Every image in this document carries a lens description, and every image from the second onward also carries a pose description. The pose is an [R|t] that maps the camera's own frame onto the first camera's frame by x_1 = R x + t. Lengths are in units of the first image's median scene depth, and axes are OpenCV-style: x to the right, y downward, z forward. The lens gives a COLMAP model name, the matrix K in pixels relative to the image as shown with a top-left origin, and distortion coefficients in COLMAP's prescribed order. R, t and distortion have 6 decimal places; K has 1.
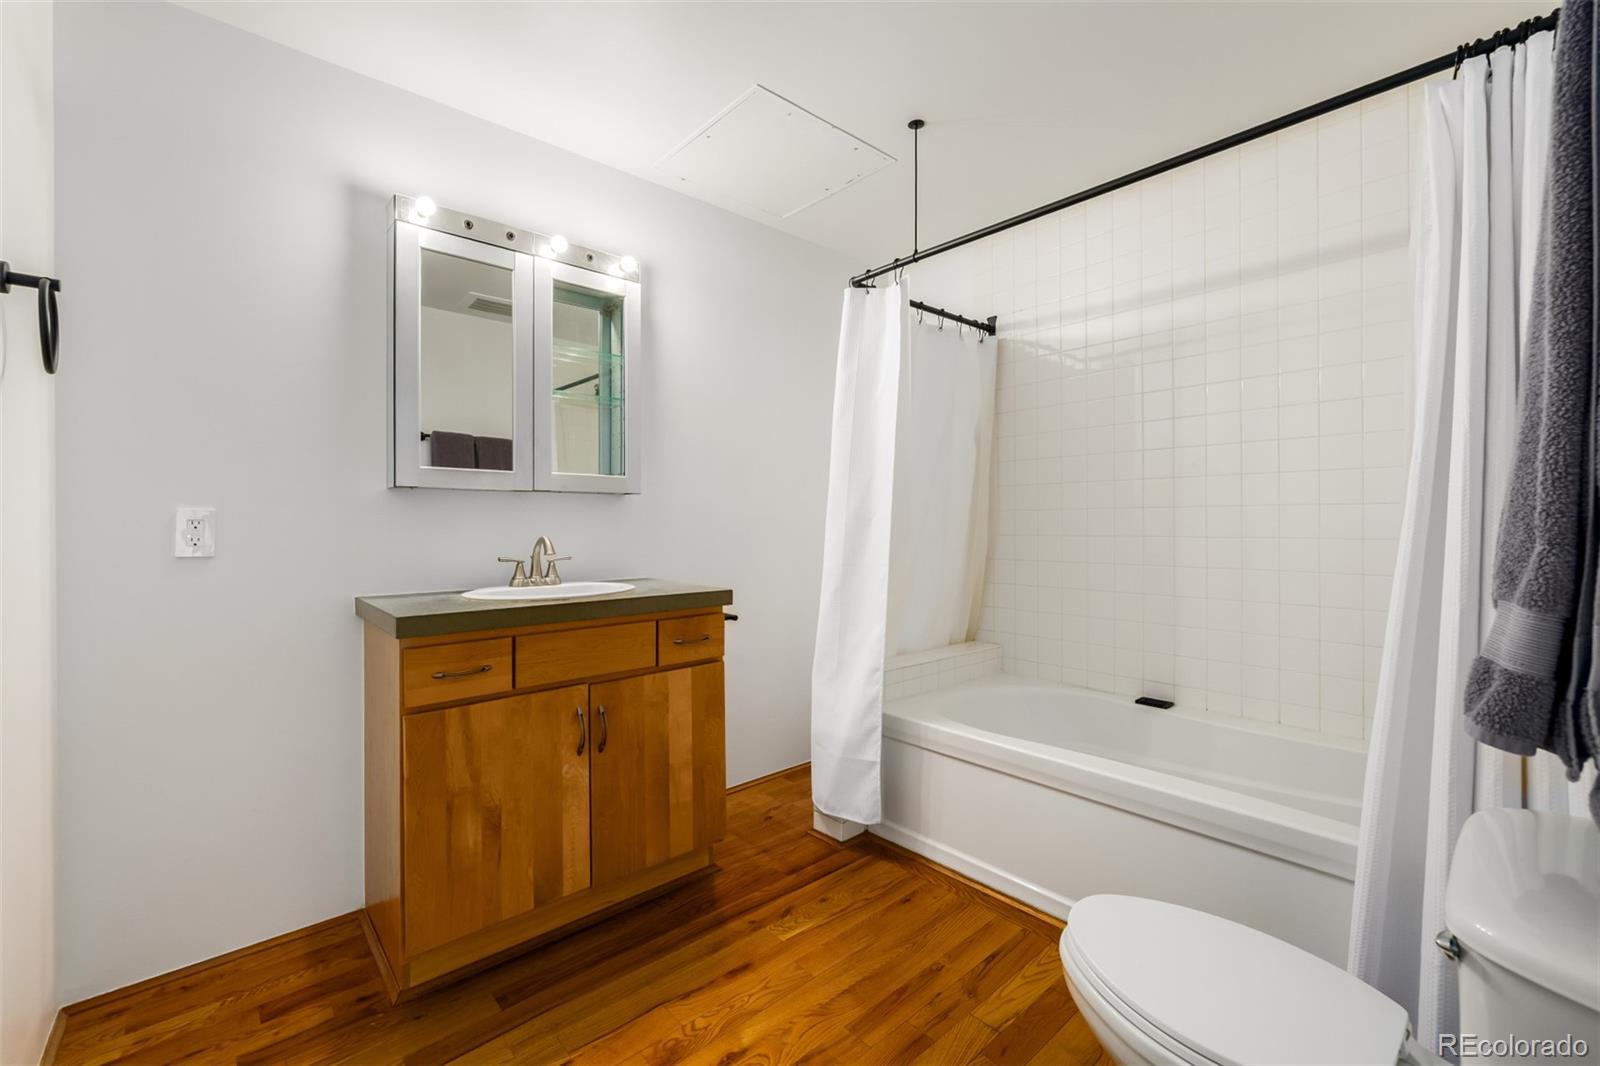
lens RADIAL K [[679.5, 0, 806.0], [0, 679.5, 525.2], [0, 0, 1]] dist [0.002235, 0.000493]
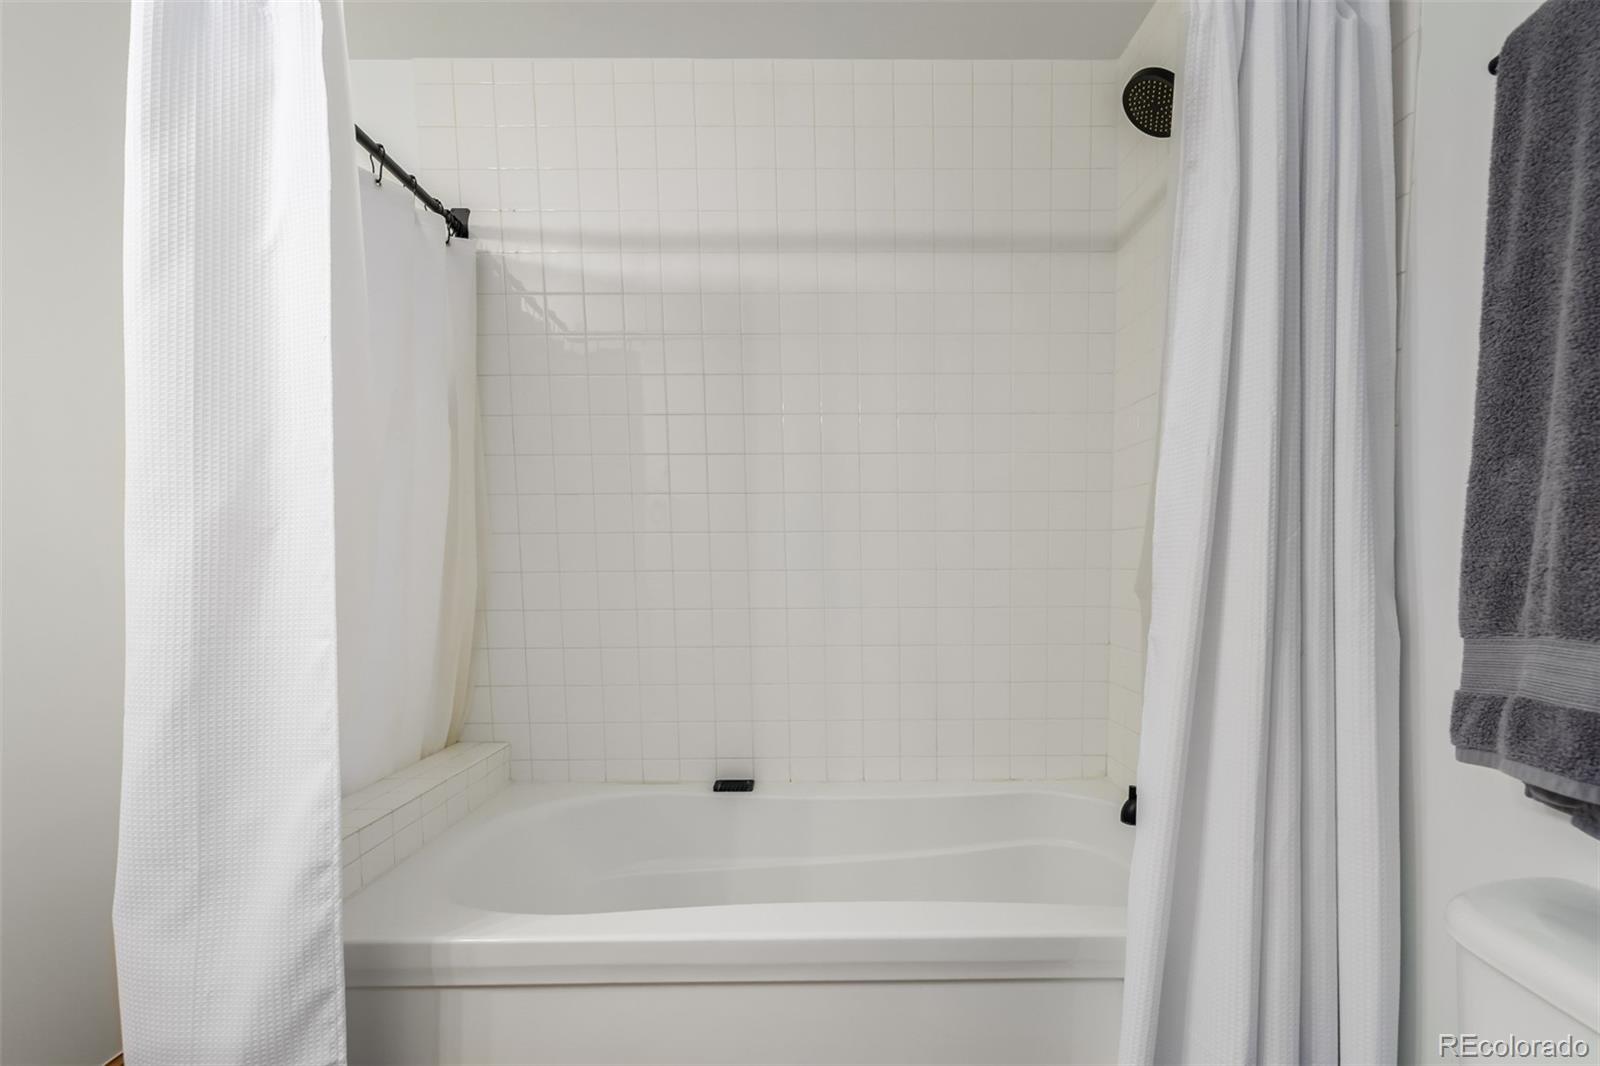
lens RADIAL K [[691.1, 0, 799.9], [0, 691.1, 629.4], [0, 0, 1]] dist [0.000824, 0.000142]
pose [[0.653980, -0.071079, 0.753165, -0.020870], [0.010709, 0.996346, 0.084730, 0.019631], [-0.756436, -0.047346, 0.652352, 0.442388]]
